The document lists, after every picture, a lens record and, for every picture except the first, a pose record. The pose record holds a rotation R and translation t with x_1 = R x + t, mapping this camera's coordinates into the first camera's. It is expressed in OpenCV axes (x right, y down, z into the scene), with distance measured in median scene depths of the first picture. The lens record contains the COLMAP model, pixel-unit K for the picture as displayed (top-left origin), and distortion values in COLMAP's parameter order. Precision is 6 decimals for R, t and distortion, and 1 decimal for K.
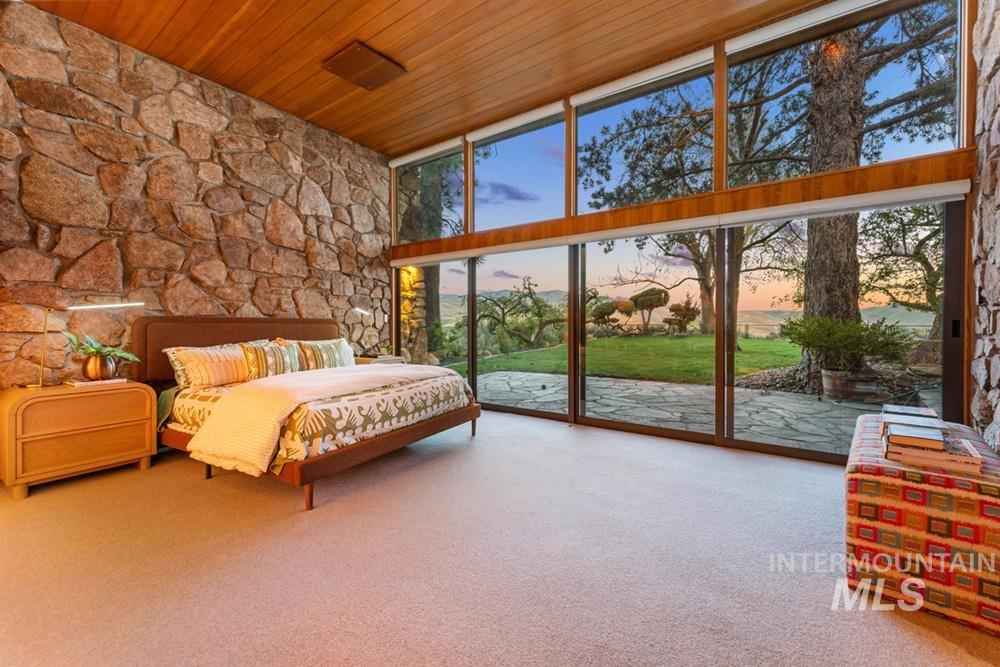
lens RADIAL K [[401.0, 0, 505.4], [0, 401.0, 326.2], [0, 0, 1]] dist [0.000463, -0.000093]
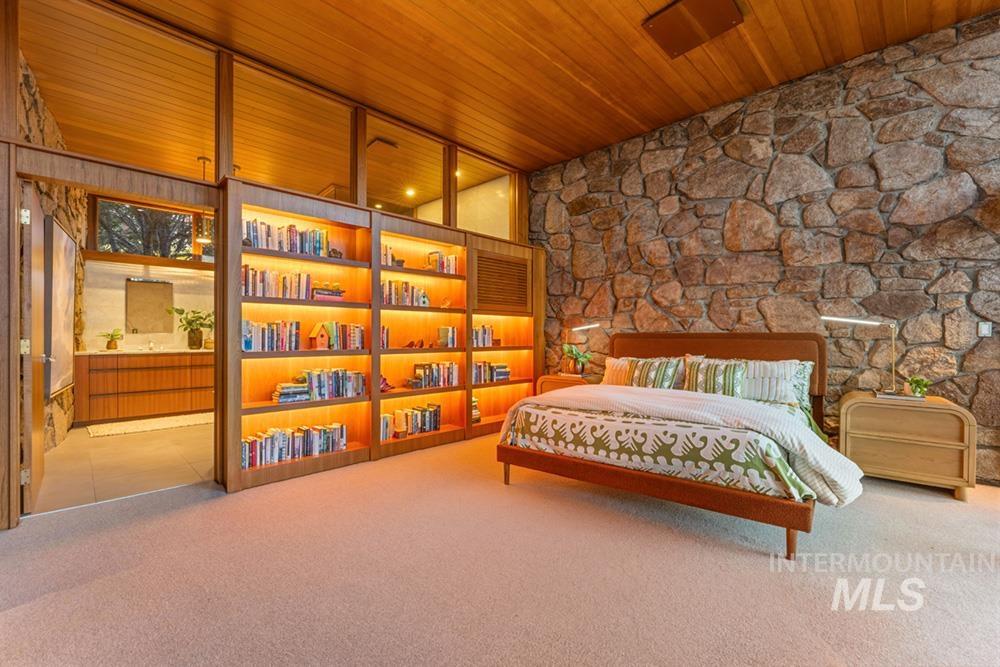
lens RADIAL K [[432.6, 0, 503.6], [0, 432.6, 335.0], [0, 0, 1]] dist [-0.004344, -0.000153]
pose [[-0.179656, -0.001027, -0.983729, 0.528414], [-0.004425, 0.999990, -0.000236, -0.014554], [0.983720, 0.004310, -0.179659, 0.733478]]
